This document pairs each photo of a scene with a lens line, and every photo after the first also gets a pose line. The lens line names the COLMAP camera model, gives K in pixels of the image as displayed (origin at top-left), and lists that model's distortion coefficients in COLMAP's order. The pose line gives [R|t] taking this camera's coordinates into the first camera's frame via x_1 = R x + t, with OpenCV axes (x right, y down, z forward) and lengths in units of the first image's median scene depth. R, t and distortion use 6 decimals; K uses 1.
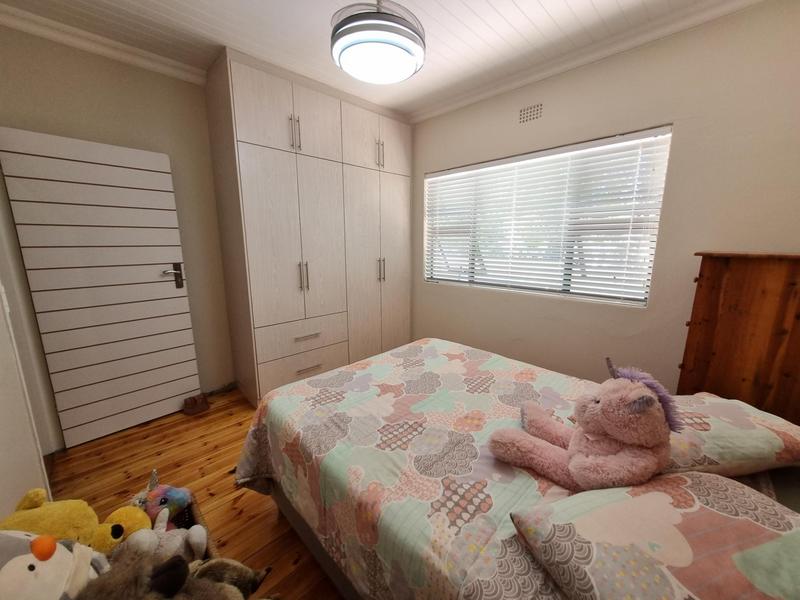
lens RADIAL K [[310.0, 0, 399.8], [0, 310.0, 300.6], [0, 0, 1]] dist [0.001723, -0.000154]
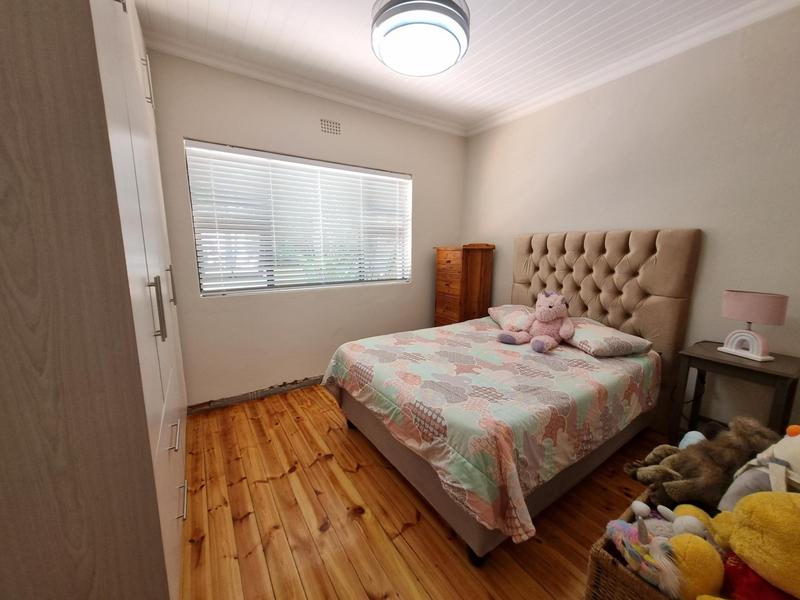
lens RADIAL K [[310.0, 0, 399.2], [0, 310.0, 300.1], [0, 0, 1]] dist [0.001723, -0.000154]
pose [[0.191903, -0.161916, 0.967965, -0.882968], [0.176385, 0.975927, 0.128279, -0.113802], [-0.965433, 0.146117, 0.215842, 0.749178]]
